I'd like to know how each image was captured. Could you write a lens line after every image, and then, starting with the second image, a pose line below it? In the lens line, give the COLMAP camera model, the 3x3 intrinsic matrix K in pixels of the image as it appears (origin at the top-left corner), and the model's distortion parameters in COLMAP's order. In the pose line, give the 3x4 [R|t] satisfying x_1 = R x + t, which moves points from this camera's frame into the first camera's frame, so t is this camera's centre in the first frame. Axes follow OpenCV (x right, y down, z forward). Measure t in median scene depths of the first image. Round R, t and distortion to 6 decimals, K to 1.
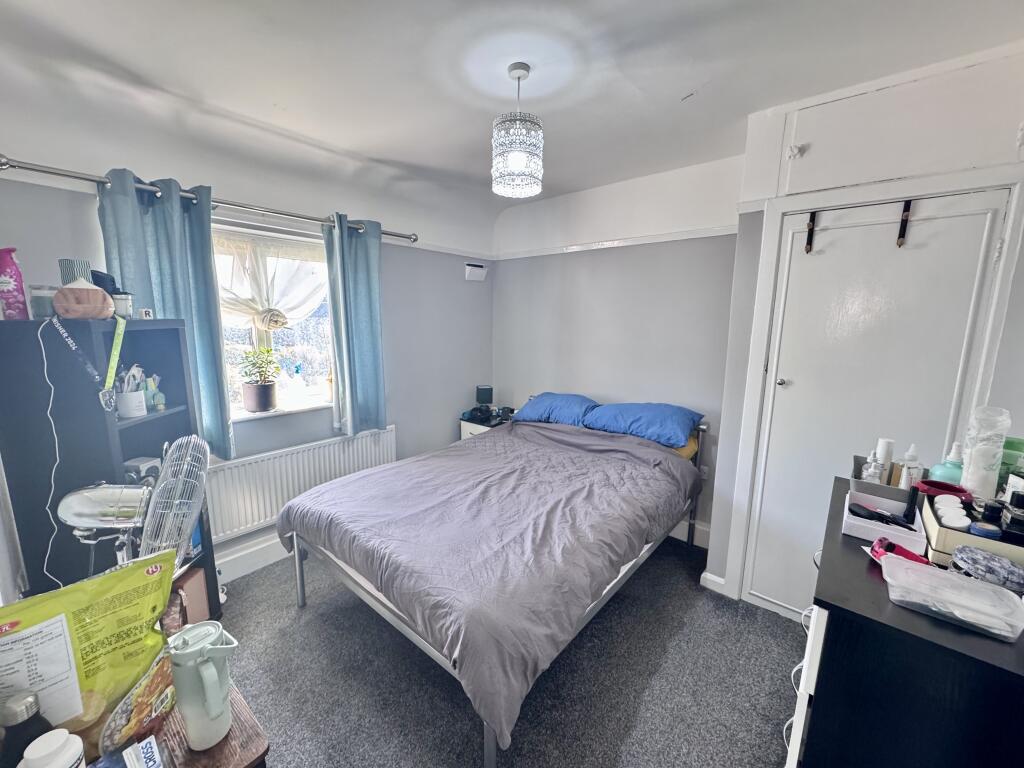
lens RADIAL K [[407.4, 0, 512.5], [0, 407.4, 382.4], [0, 0, 1]] dist [-0.003122, -0.000035]
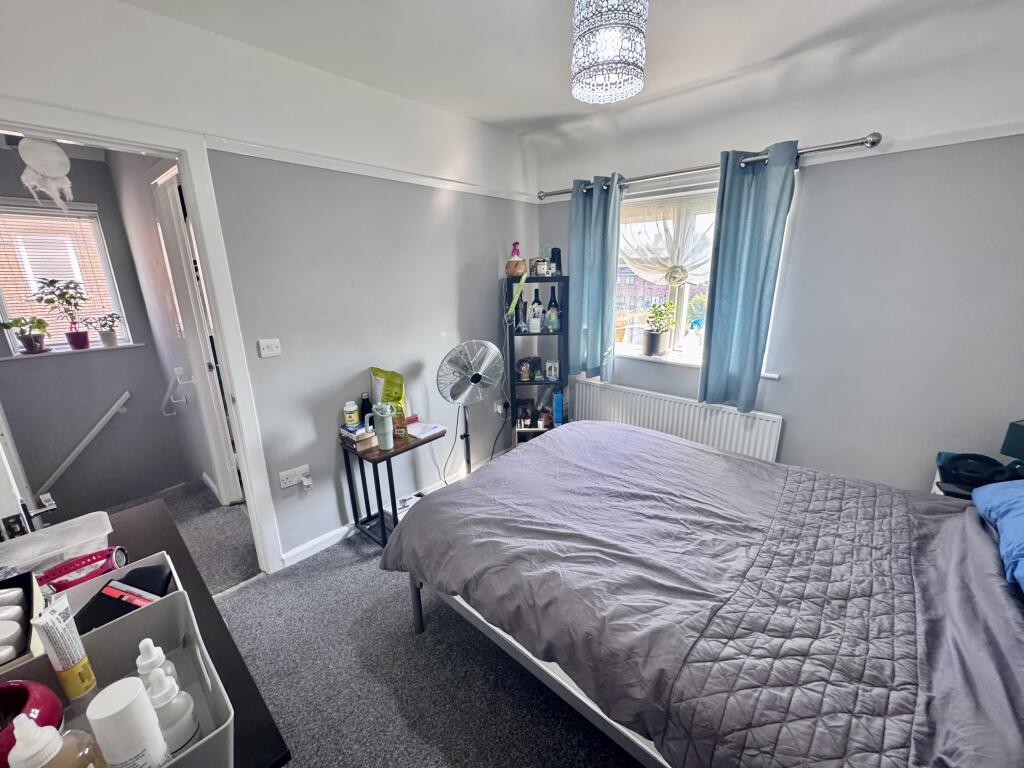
lens RADIAL K [[407.4, 0, 512.5], [0, 407.4, 382.4], [0, 0, 1]] dist [-0.003122, -0.000035]
pose [[-0.034006, 0.251069, -0.967372, 0.607519], [-0.147787, 0.956027, 0.253320, -0.102421], [0.988434, 0.151580, 0.004594, 0.665254]]
